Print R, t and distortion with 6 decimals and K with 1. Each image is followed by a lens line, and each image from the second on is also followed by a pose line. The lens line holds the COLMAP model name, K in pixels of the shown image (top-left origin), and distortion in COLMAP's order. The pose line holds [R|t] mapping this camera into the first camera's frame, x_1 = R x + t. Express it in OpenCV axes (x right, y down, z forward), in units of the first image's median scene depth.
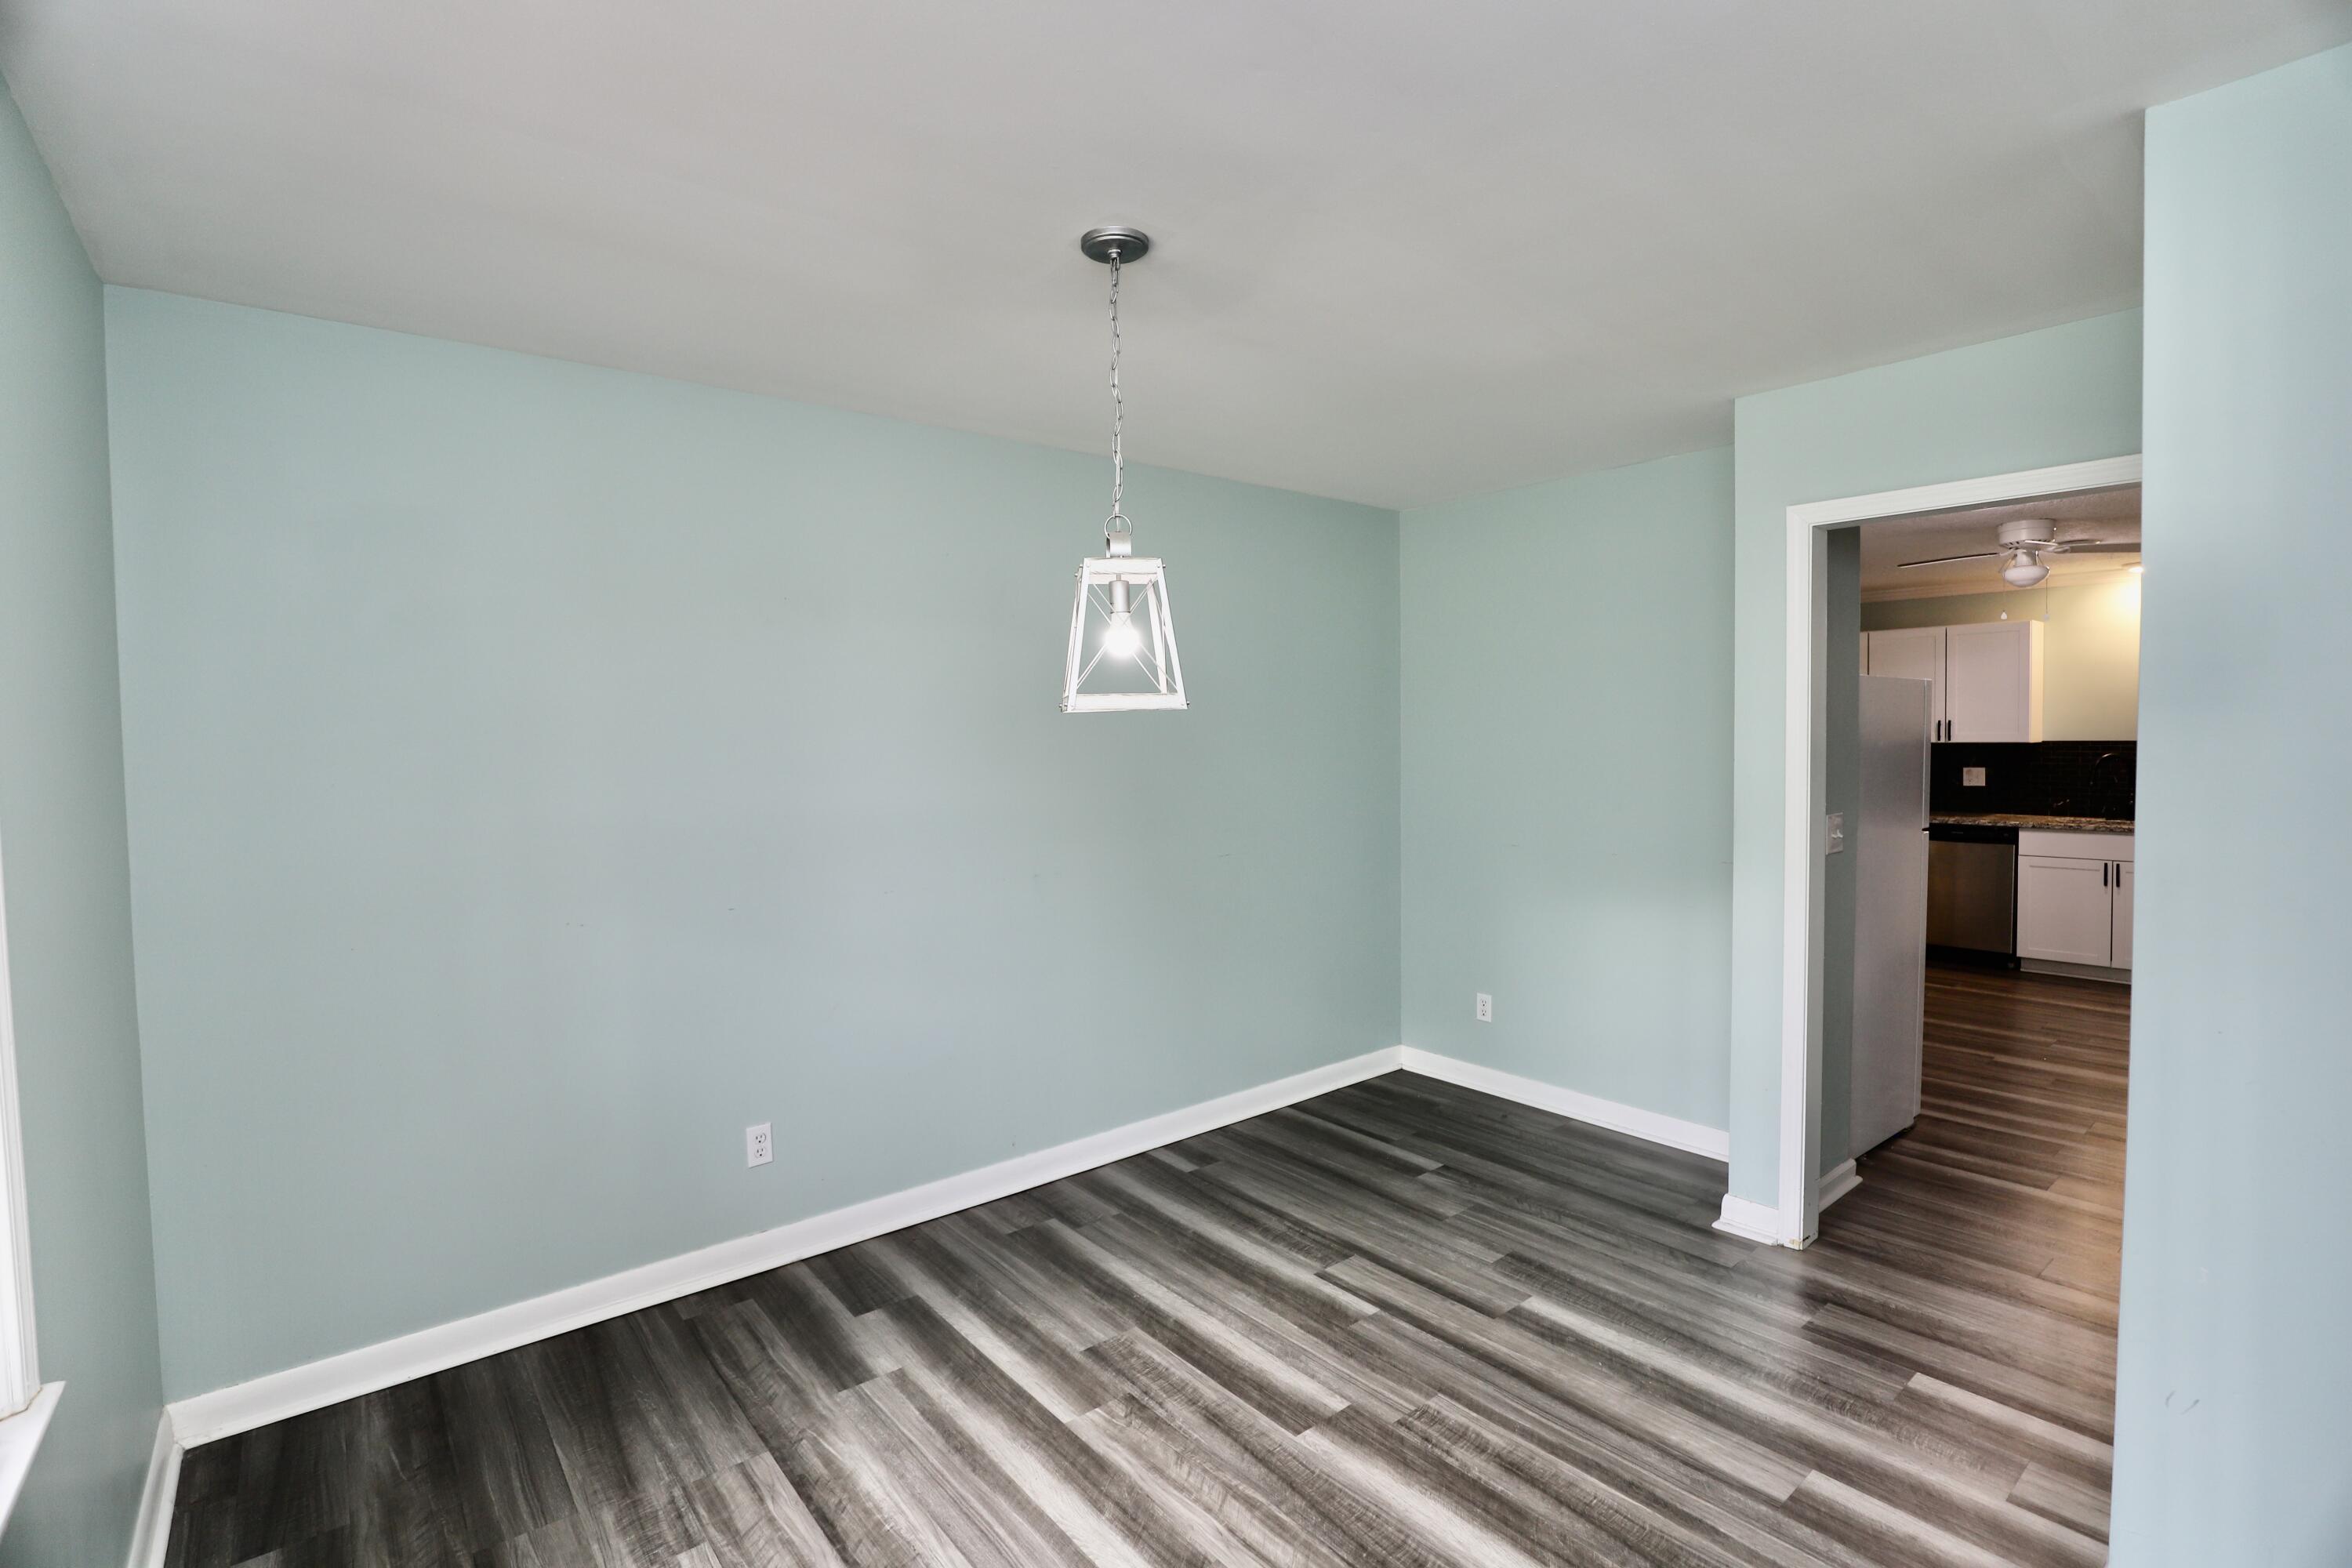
lens RADIAL K [[1086.3, 0, 1183.2], [0, 1086.3, 769.2], [0, 0, 1]] dist [-0.027282, 0.001455]
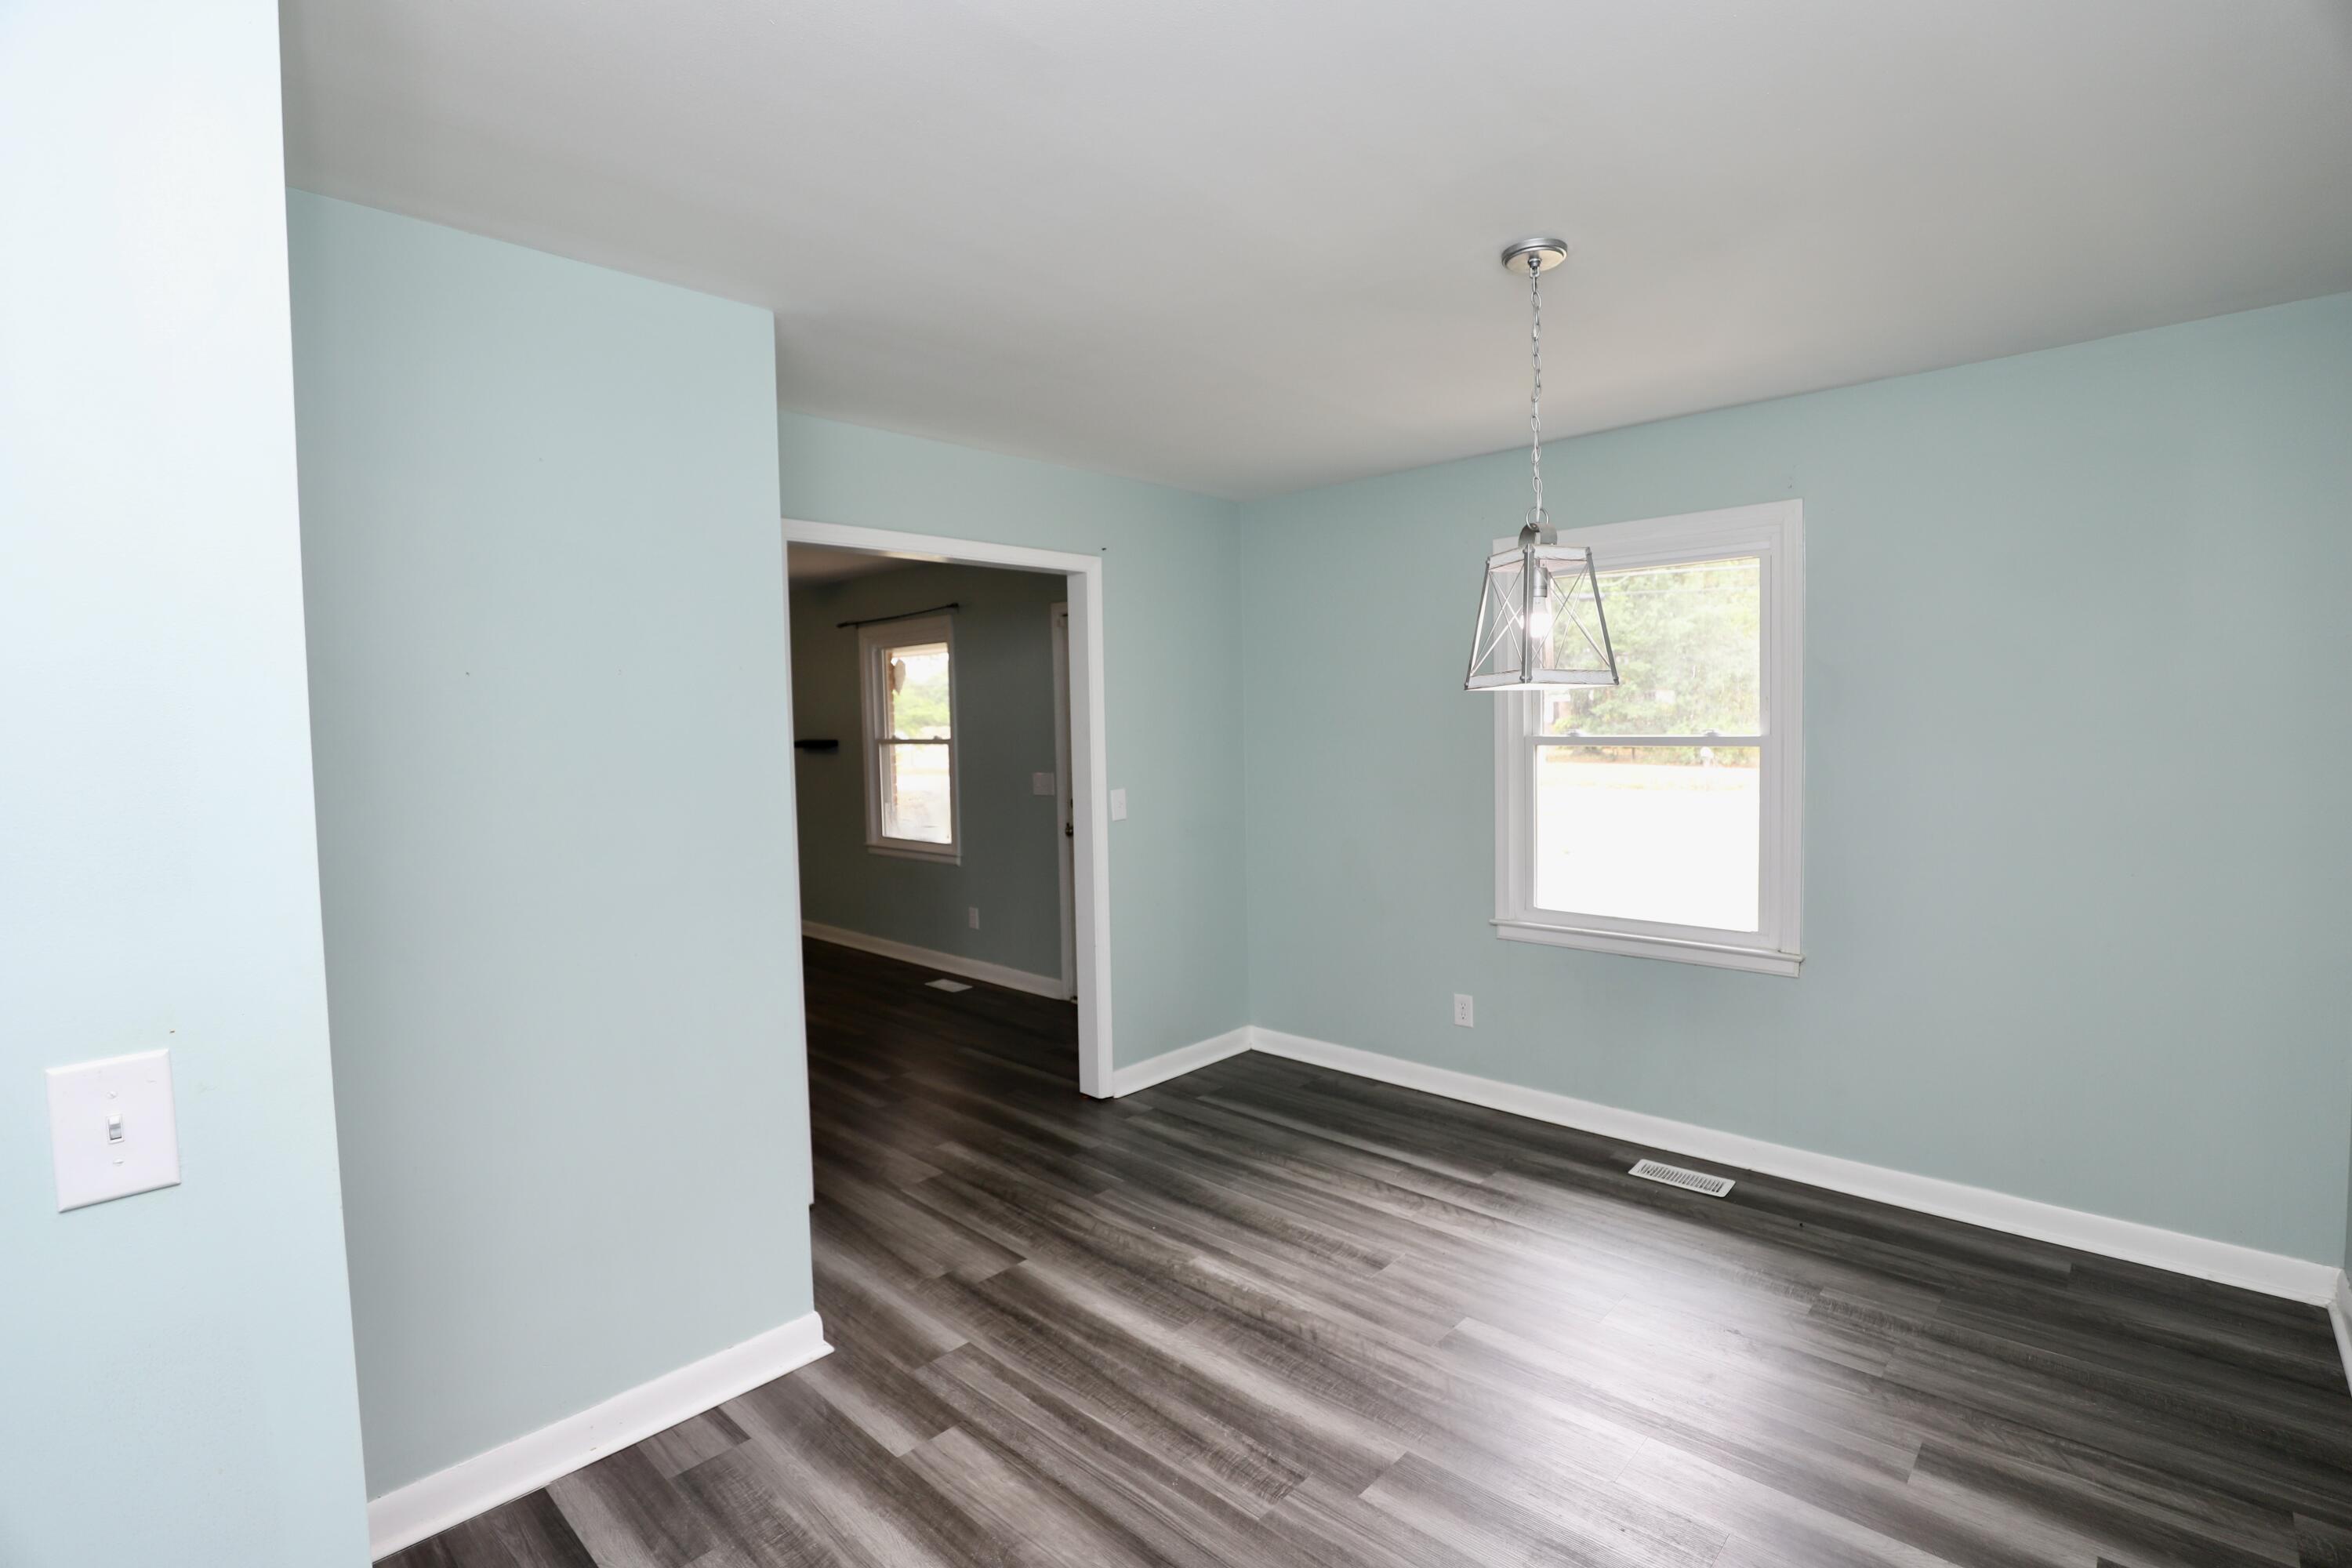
lens RADIAL K [[1086.3, 0, 1170.6], [0, 1086.3, 779.7], [0, 0, 1]] dist [-0.027282, 0.001455]
pose [[-0.992310, 0.039323, -0.117363, 0.387281], [0.029192, 0.995796, 0.086820, -0.060344], [0.120283, 0.082726, -0.989287, 1.800509]]
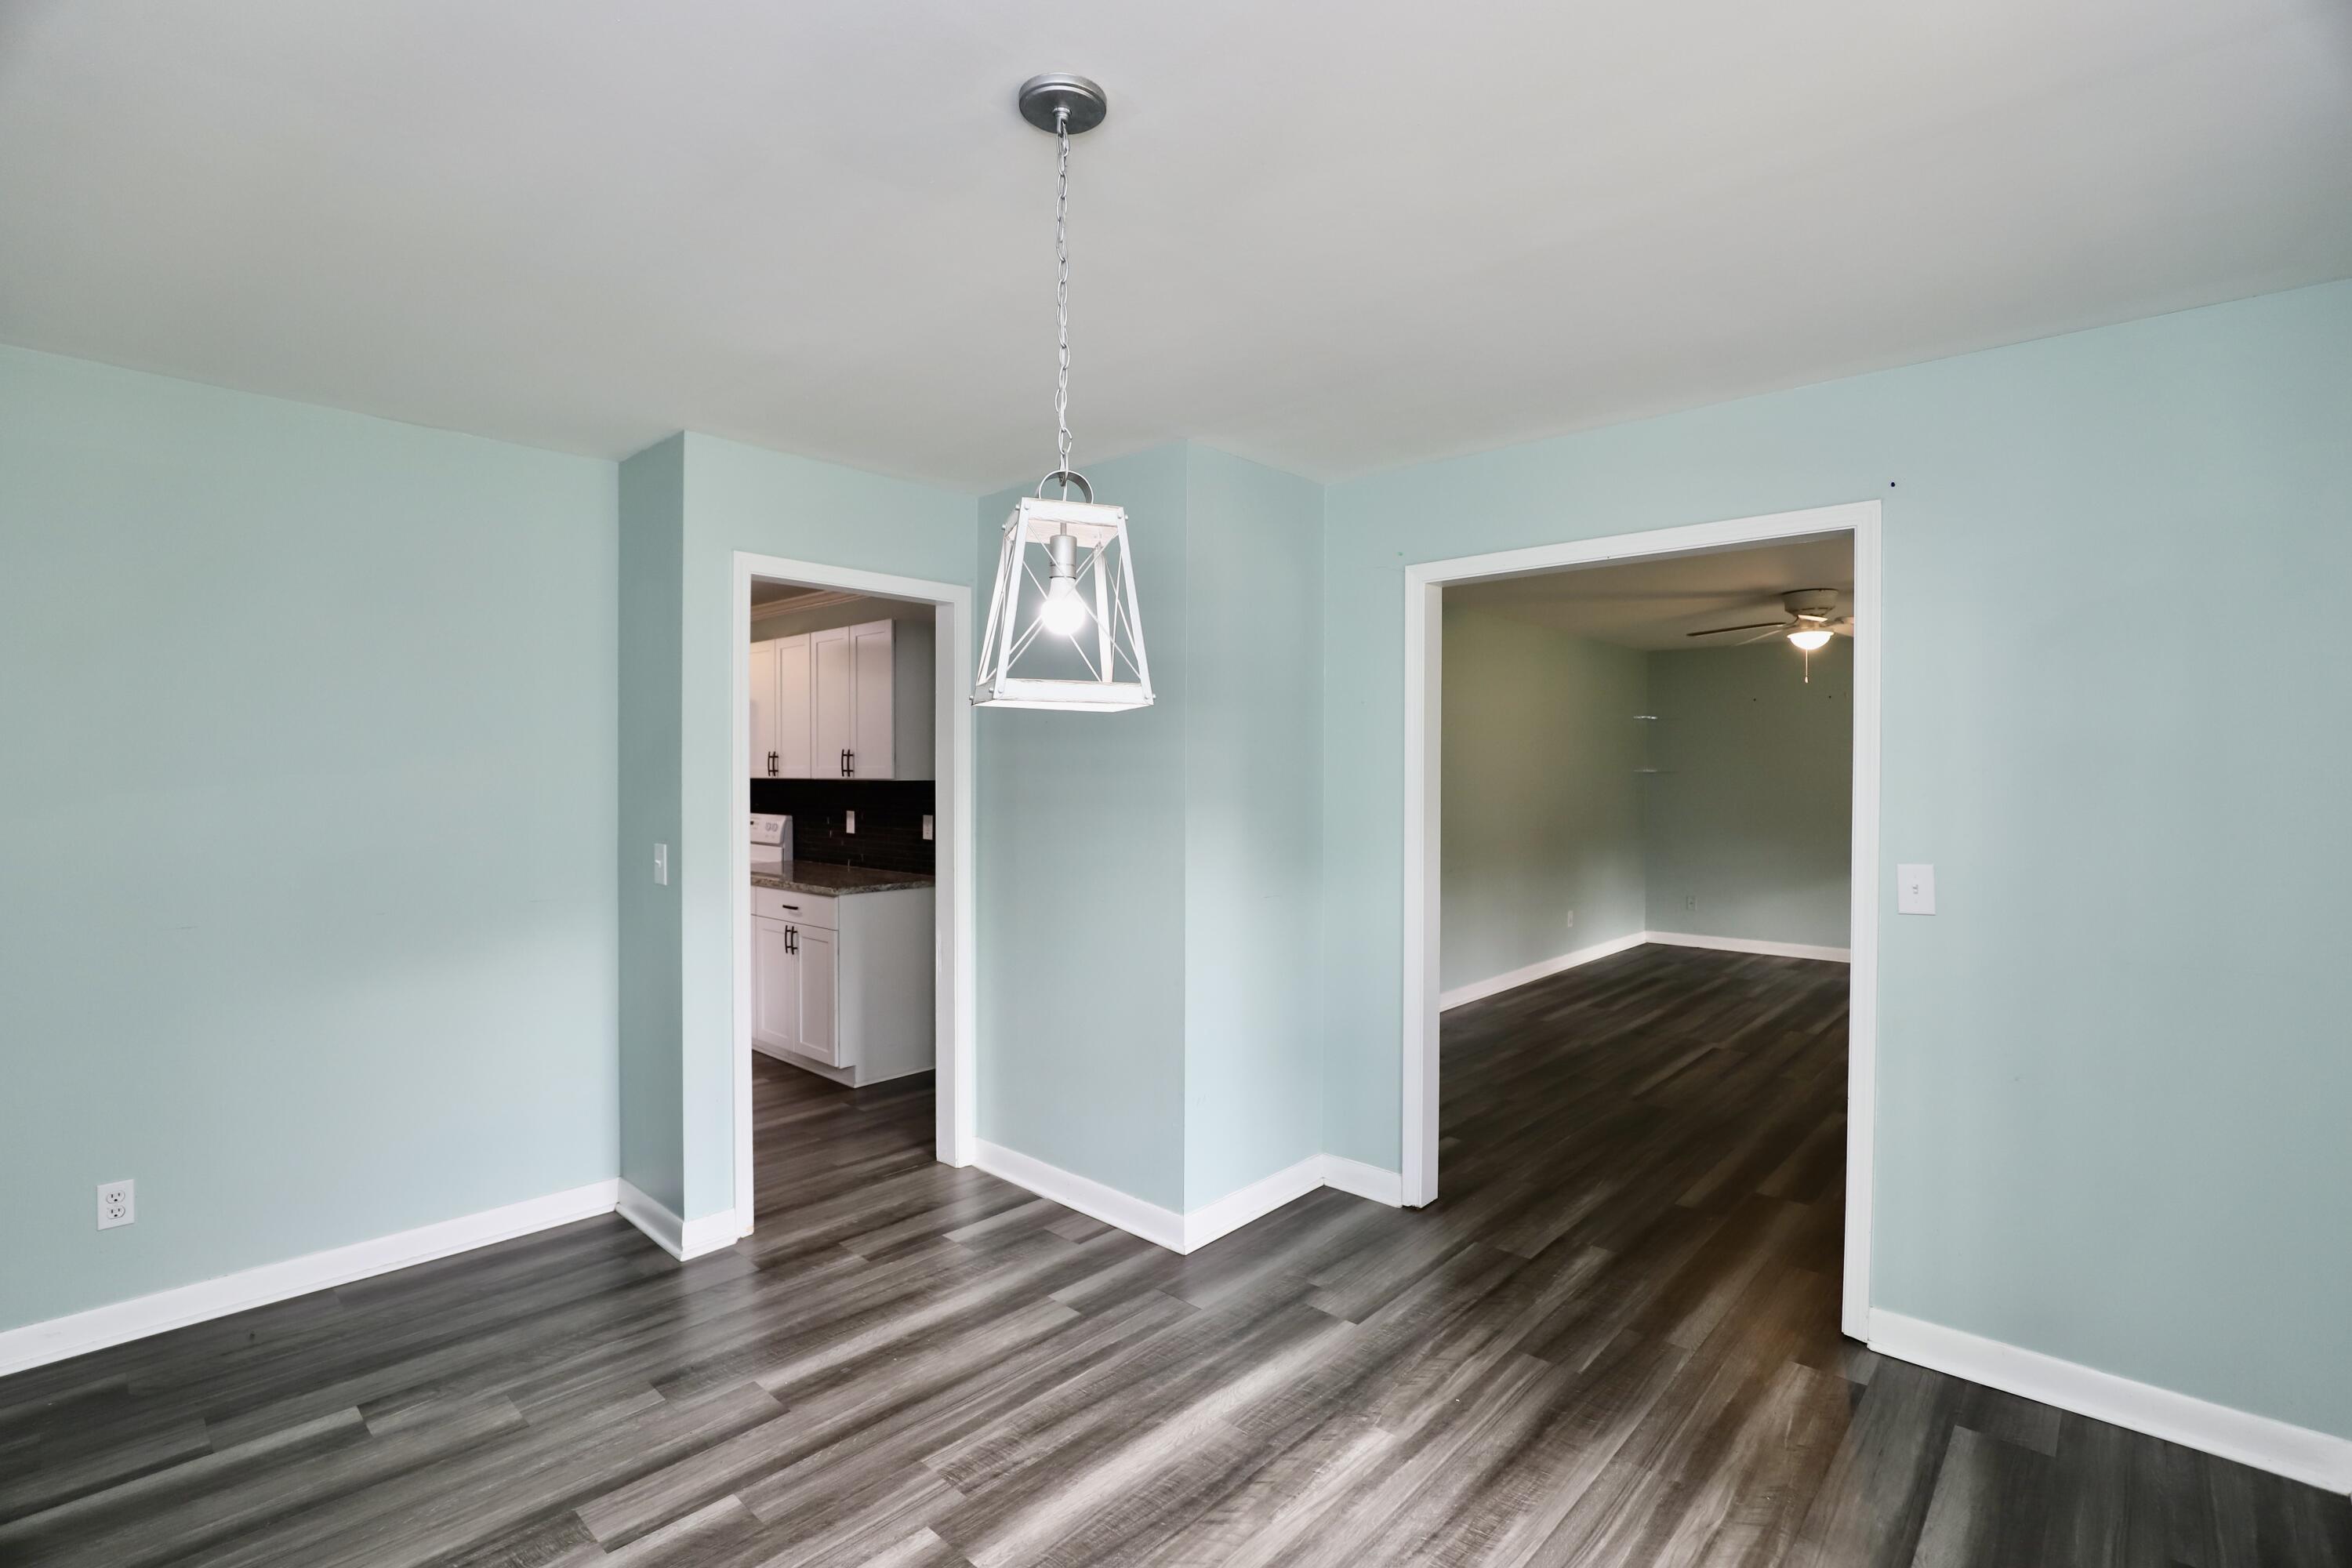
lens RADIAL K [[1086.3, 0, 1167.2], [0, 1086.3, 790.8], [0, 0, 1]] dist [-0.027282, 0.001455]
pose [[-0.129957, -0.009846, 0.991471, -0.718729], [0.030512, 0.999437, 0.013925, -0.003721], [-0.991050, 0.032061, -0.129583, 0.910802]]
